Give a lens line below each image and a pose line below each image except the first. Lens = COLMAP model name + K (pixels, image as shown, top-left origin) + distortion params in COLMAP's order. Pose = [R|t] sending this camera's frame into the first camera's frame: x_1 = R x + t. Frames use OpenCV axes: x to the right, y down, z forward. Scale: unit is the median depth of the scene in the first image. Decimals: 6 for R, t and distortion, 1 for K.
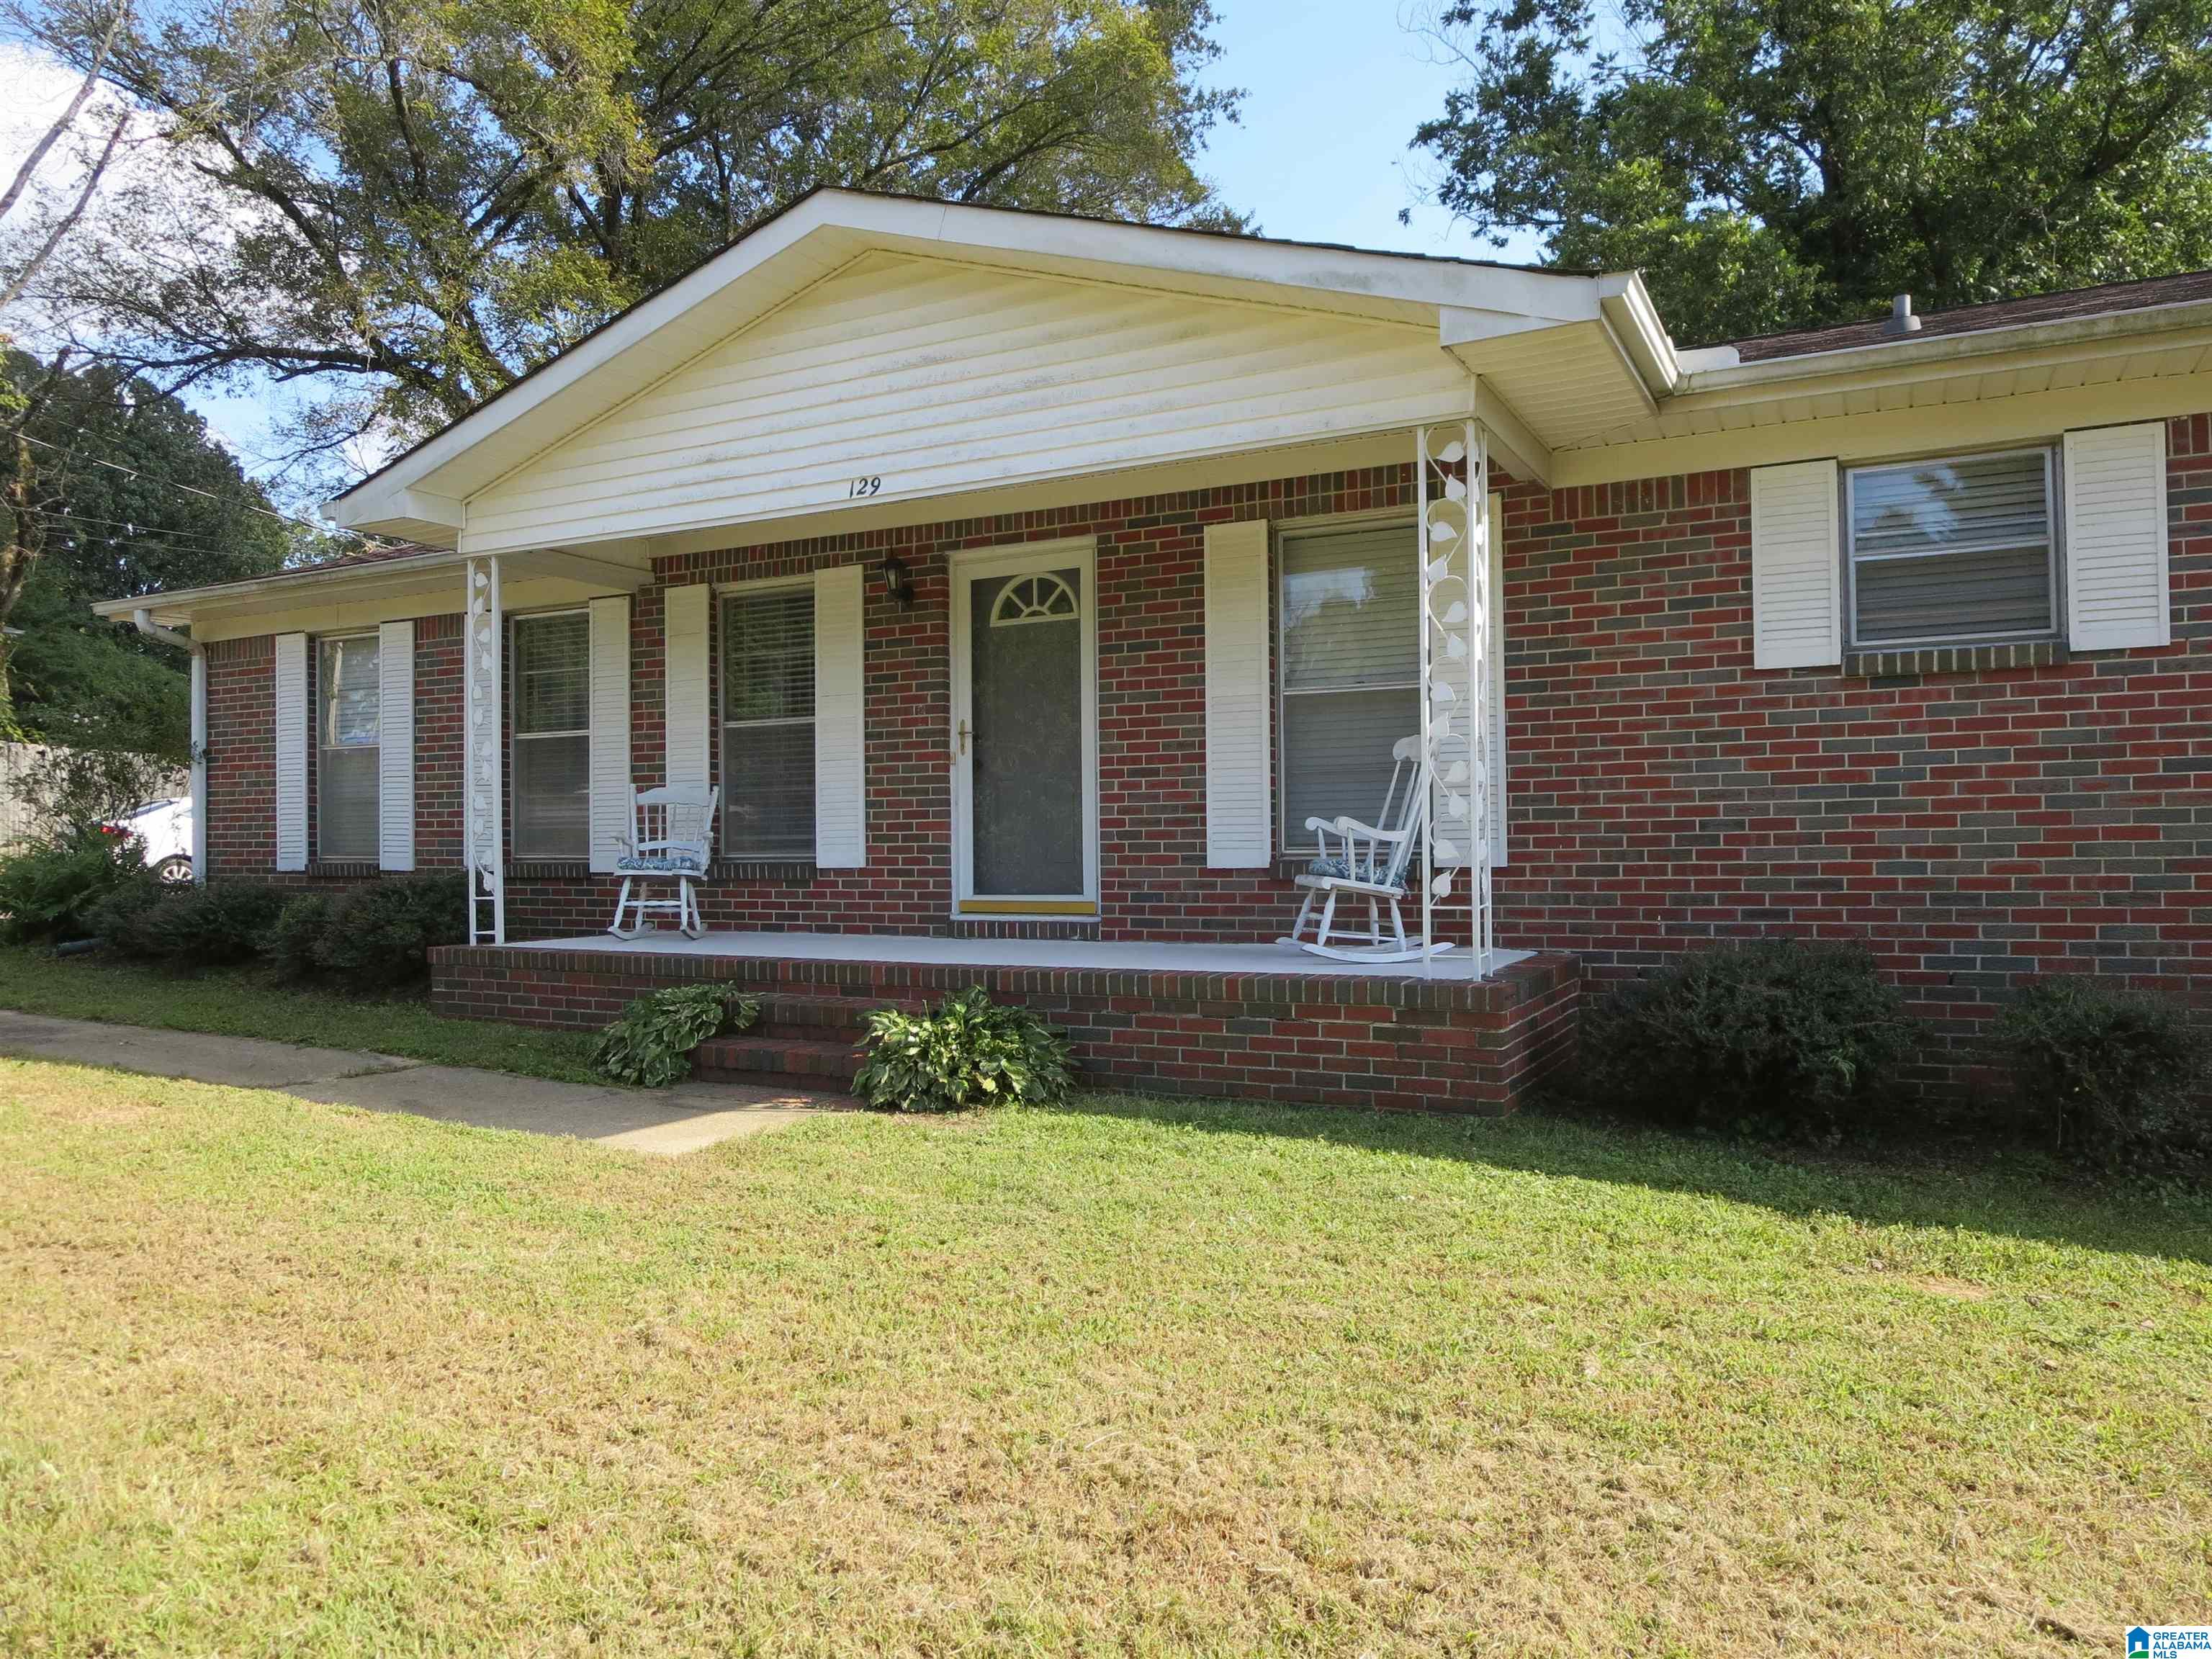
lens RADIAL K [[1564.0, 0, 1103.9], [0, 1564.0, 838.1], [0, 0, 1]] dist [-0.034048, 0.003693]
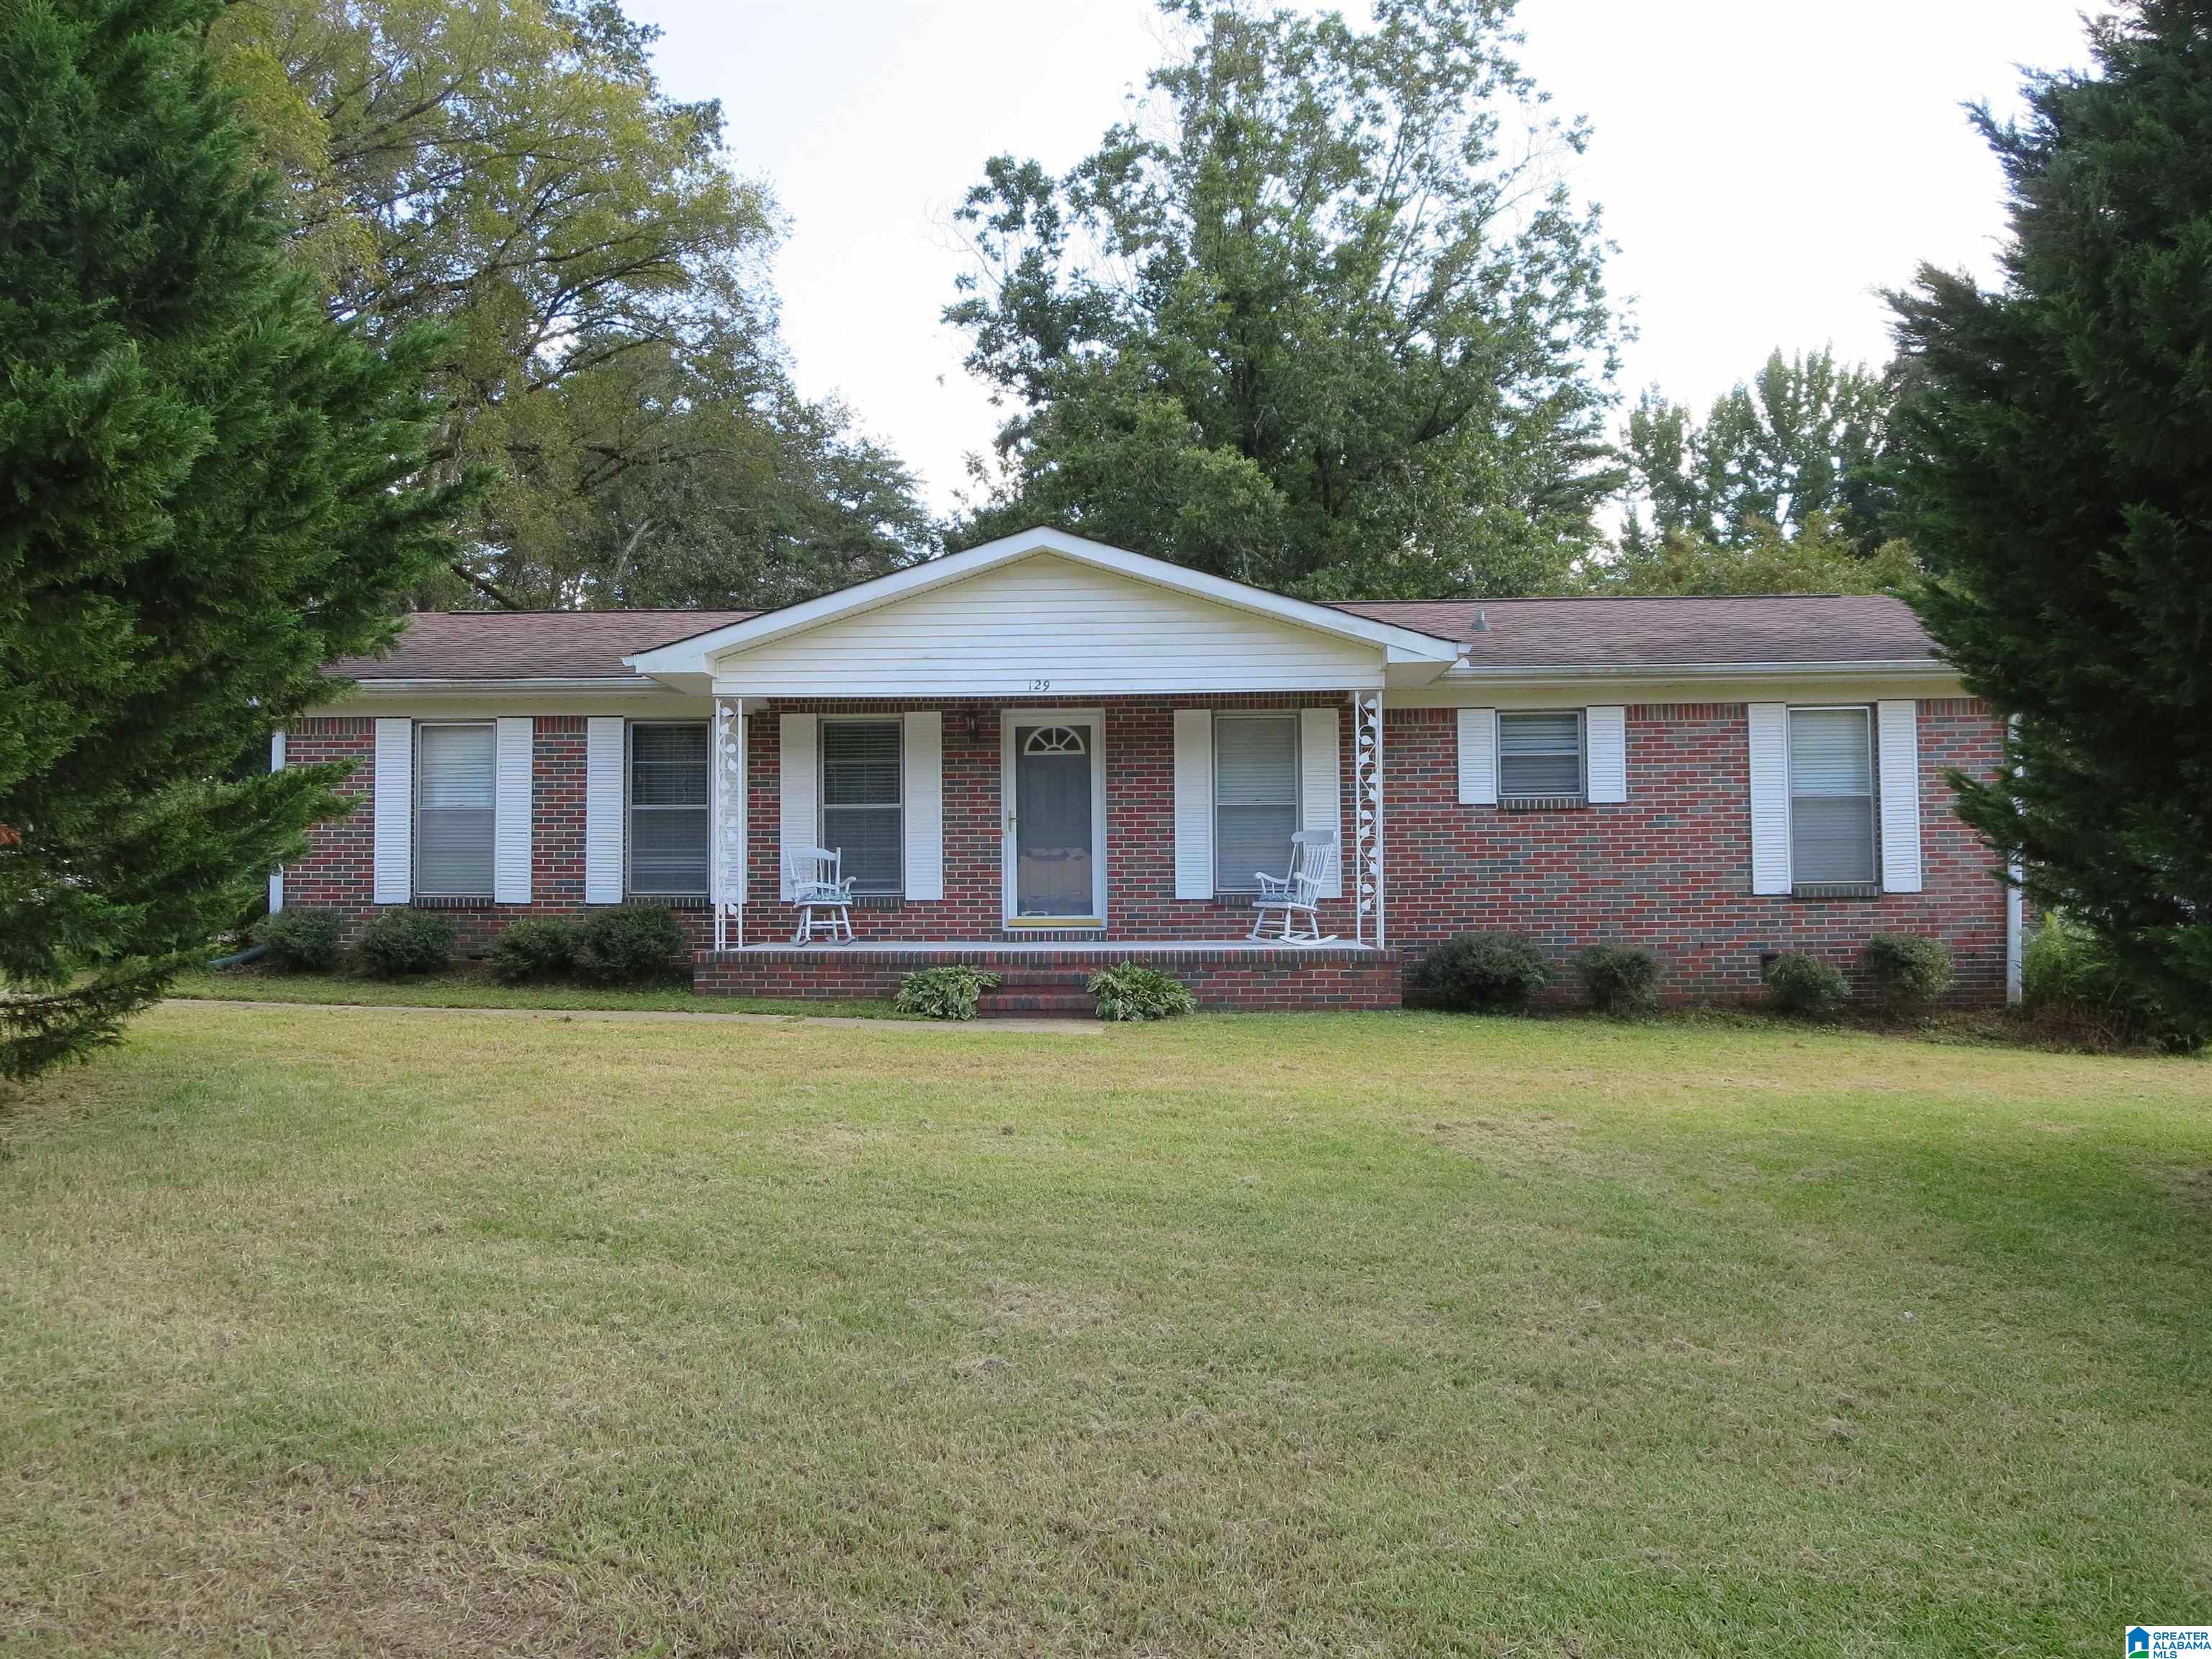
lens RADIAL K [[1564.0, 0, 1106.5], [0, 1564.0, 825.4], [0, 0, 1]] dist [-0.034048, 0.003693]
pose [[0.900603, 0.020614, 0.434154, -0.745840], [-0.005228, 0.999316, -0.036604, 0.000599], [-0.434612, 0.030696, 0.900095, -0.559871]]
